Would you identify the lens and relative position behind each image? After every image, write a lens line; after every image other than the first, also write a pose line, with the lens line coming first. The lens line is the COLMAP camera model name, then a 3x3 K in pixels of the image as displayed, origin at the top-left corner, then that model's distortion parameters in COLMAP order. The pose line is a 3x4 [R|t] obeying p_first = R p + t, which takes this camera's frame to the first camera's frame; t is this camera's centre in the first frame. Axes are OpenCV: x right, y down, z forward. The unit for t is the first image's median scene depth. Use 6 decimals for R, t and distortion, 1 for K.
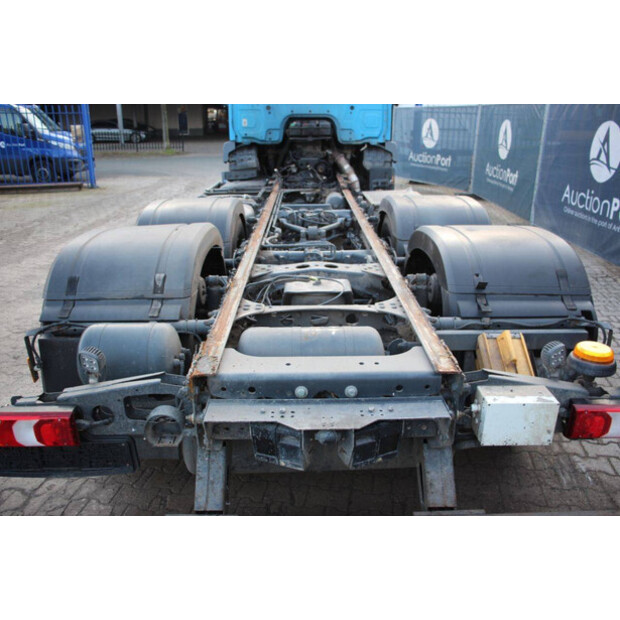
lens RADIAL K [[539.4, 0, 310.0], [0, 539.4, 310.0], [0, 0, 1]] dist [-0.157927, 0.165914]
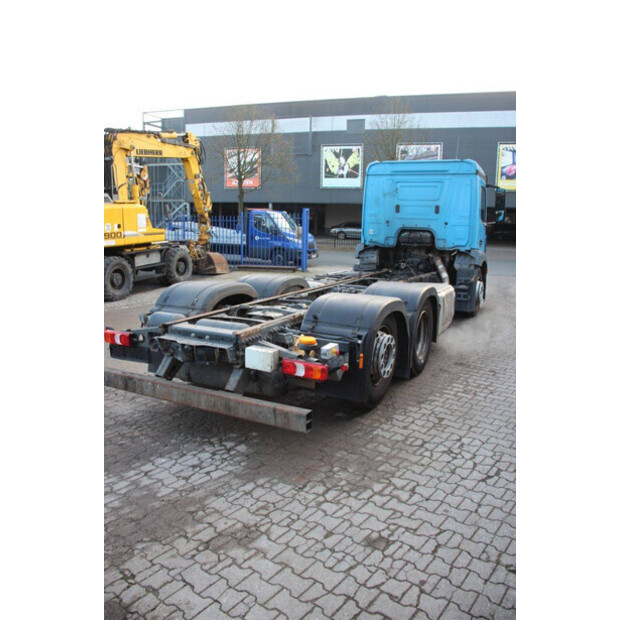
lens RADIAL K [[510.0, 0, 310.0], [0, 510.0, 310.0], [0, 0, 1]] dist [-0.176690, 0.159196]
pose [[0.880576, 0.097291, -0.463811, 0.384557], [-0.176528, 0.975606, -0.130502, 0.059169], [0.439801, 0.196793, 0.876269, -0.226524]]
